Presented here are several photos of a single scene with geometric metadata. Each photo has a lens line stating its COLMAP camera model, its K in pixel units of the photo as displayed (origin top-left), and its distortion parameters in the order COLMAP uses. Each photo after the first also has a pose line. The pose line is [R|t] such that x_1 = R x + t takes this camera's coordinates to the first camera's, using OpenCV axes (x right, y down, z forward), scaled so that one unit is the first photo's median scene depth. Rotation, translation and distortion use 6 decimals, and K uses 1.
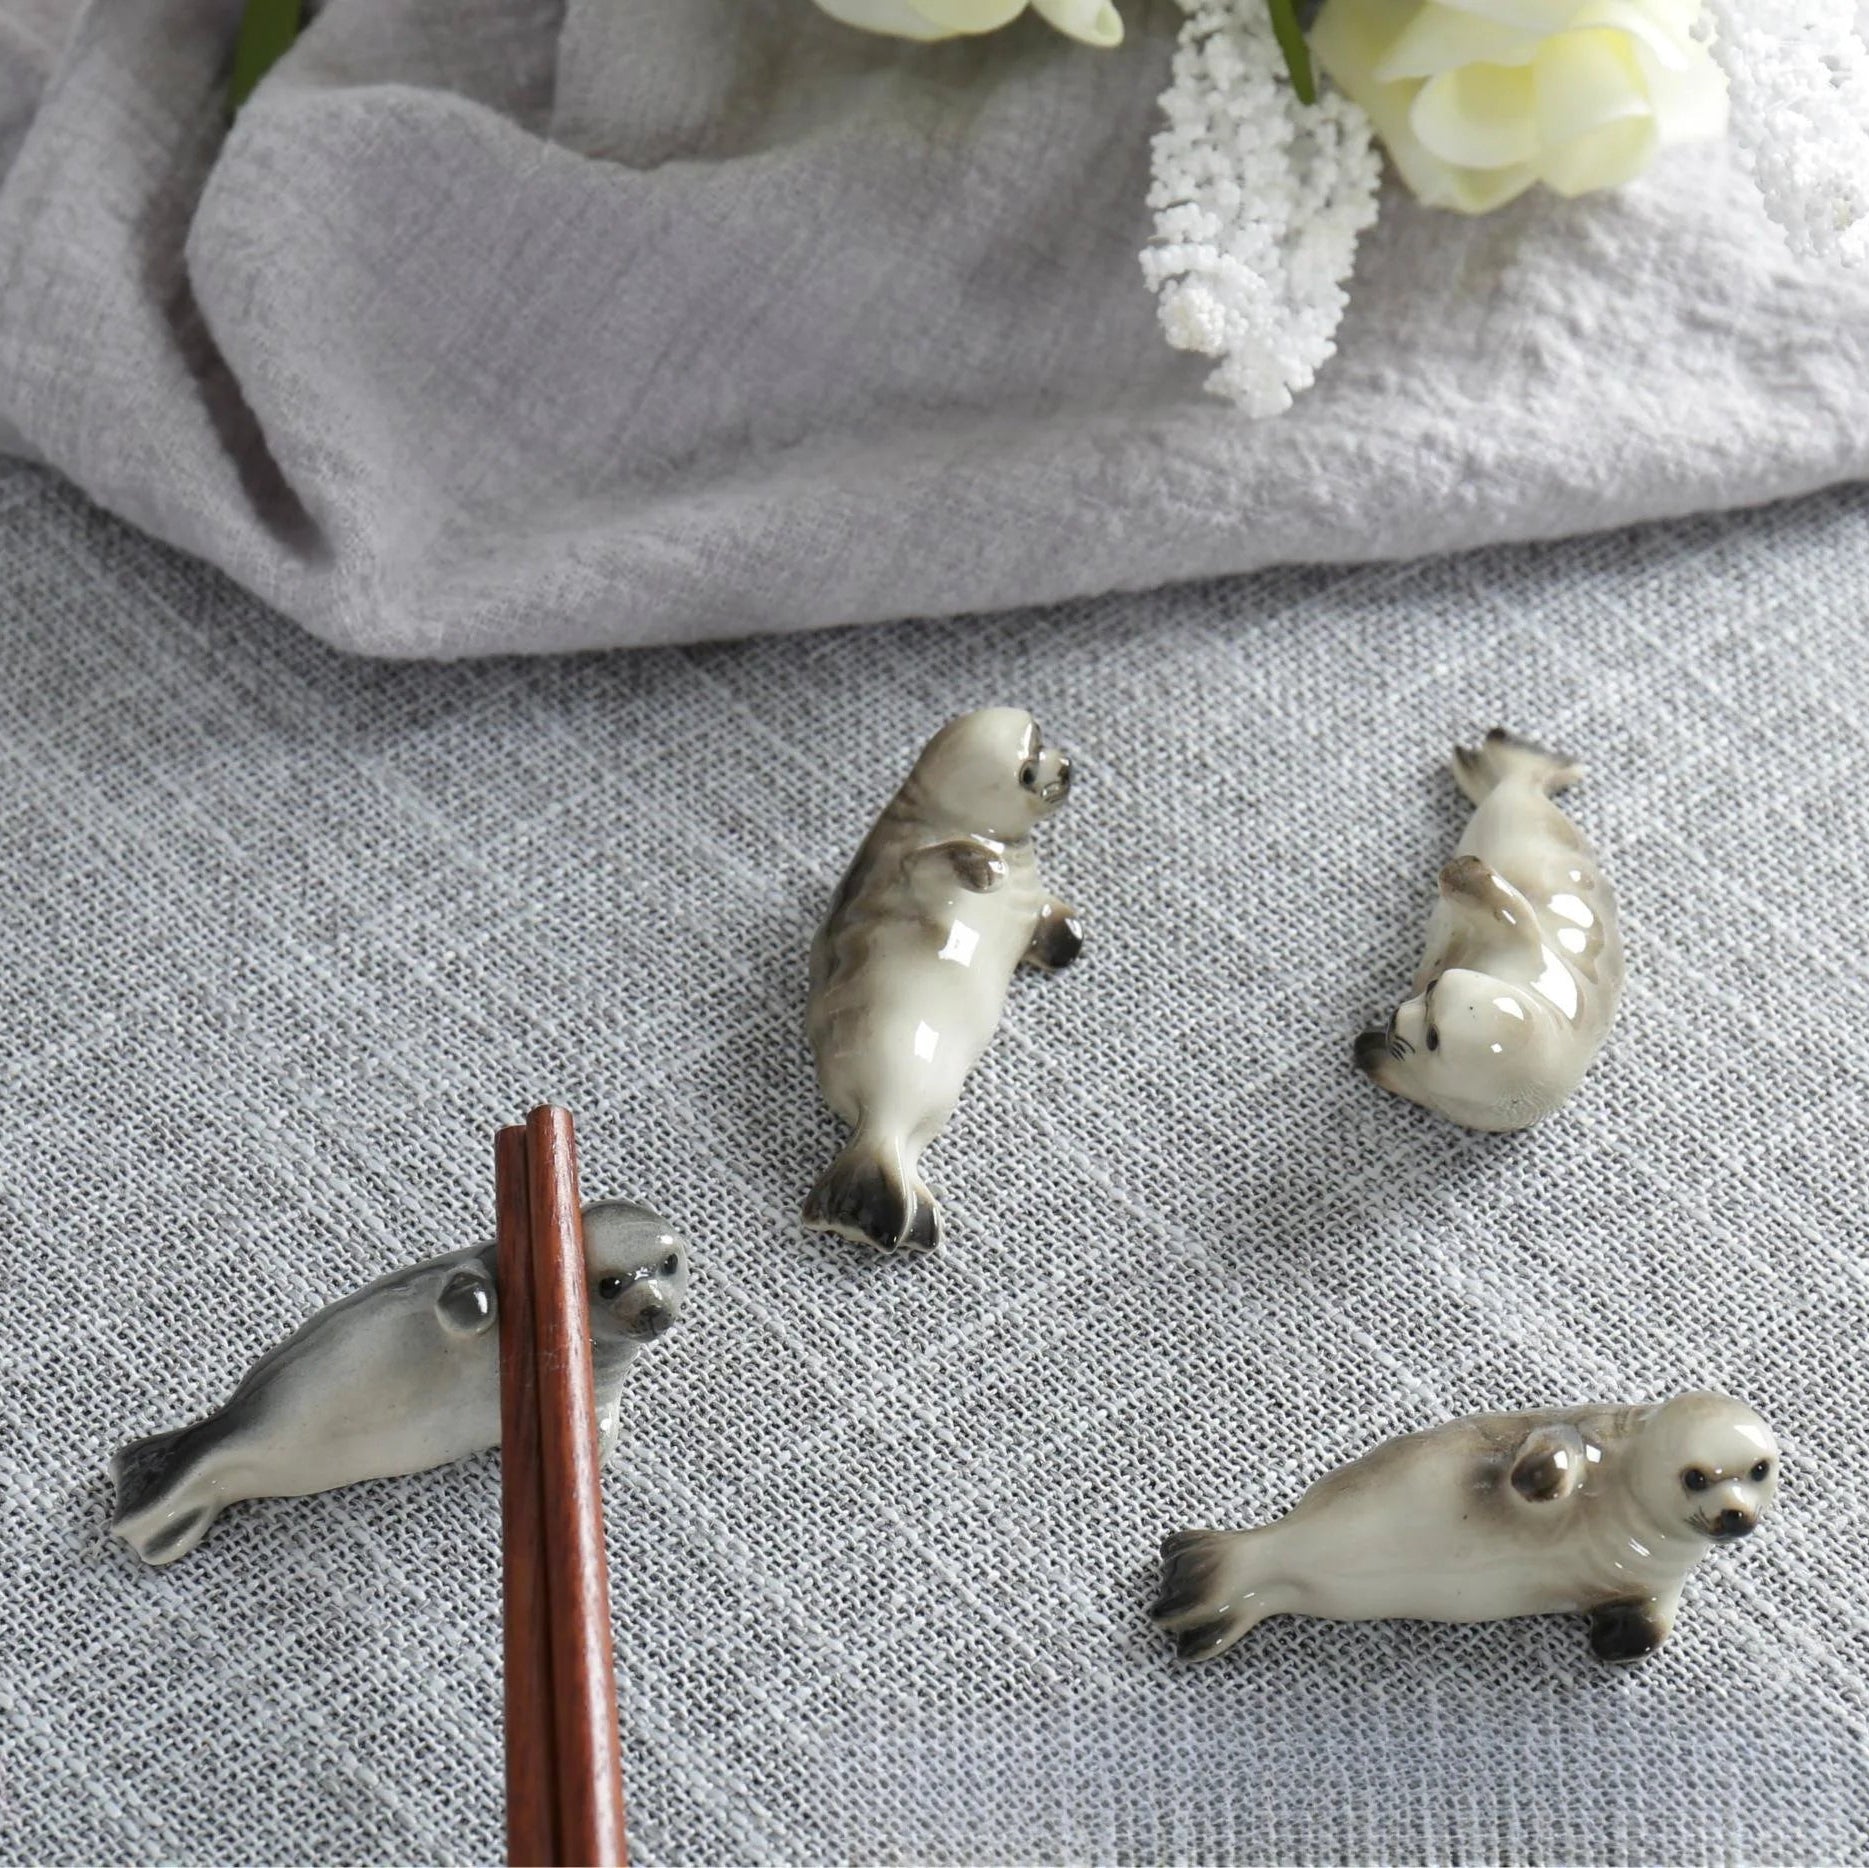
lens RADIAL K [[6726.3, 0, 934.5], [0, 6726.3, 934.0], [0, 0, 1]] dist [0.106264, 2.547538]
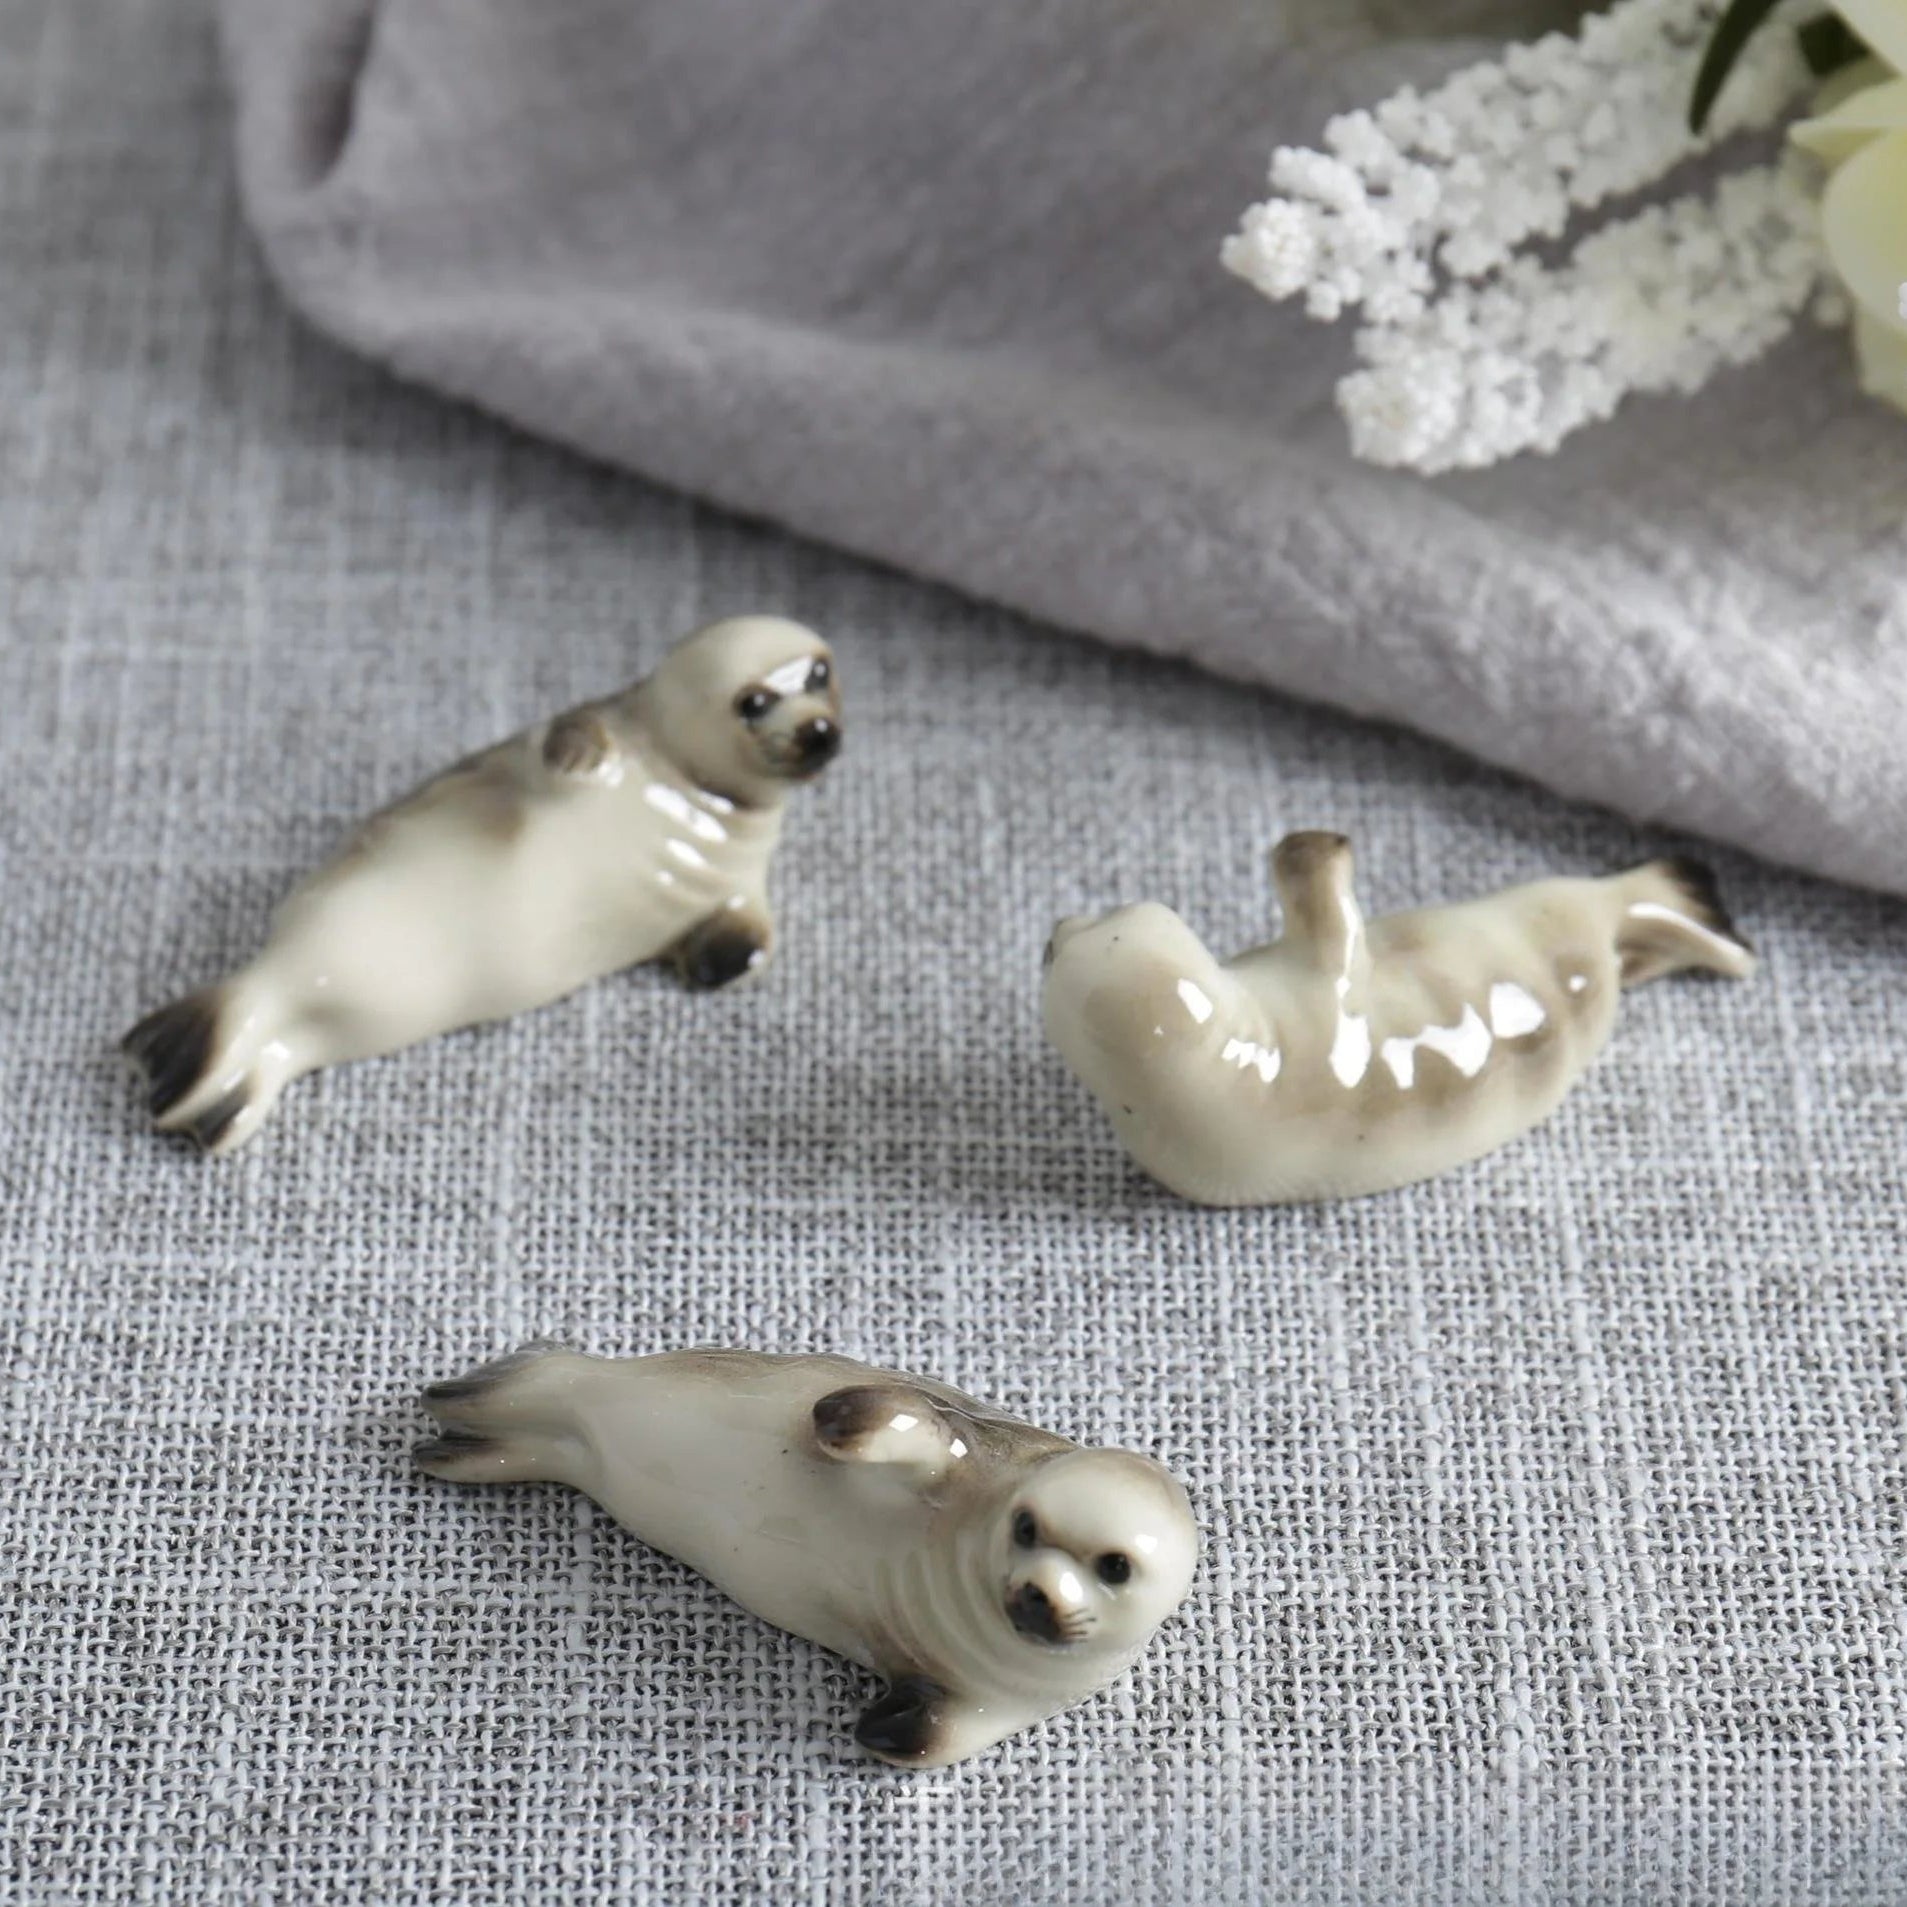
lens RADIAL K [[6863.0, 0, 953.5], [0, 6863.0, 953.5], [0, 0, 1]] dist [0.106264, 2.547538]
pose [[0.781616, 0.403963, -0.475280, 0.375907], [-0.478425, 0.877159, -0.041250, 0.019578], [0.400232, 0.259628, 0.878867, 0.357127]]
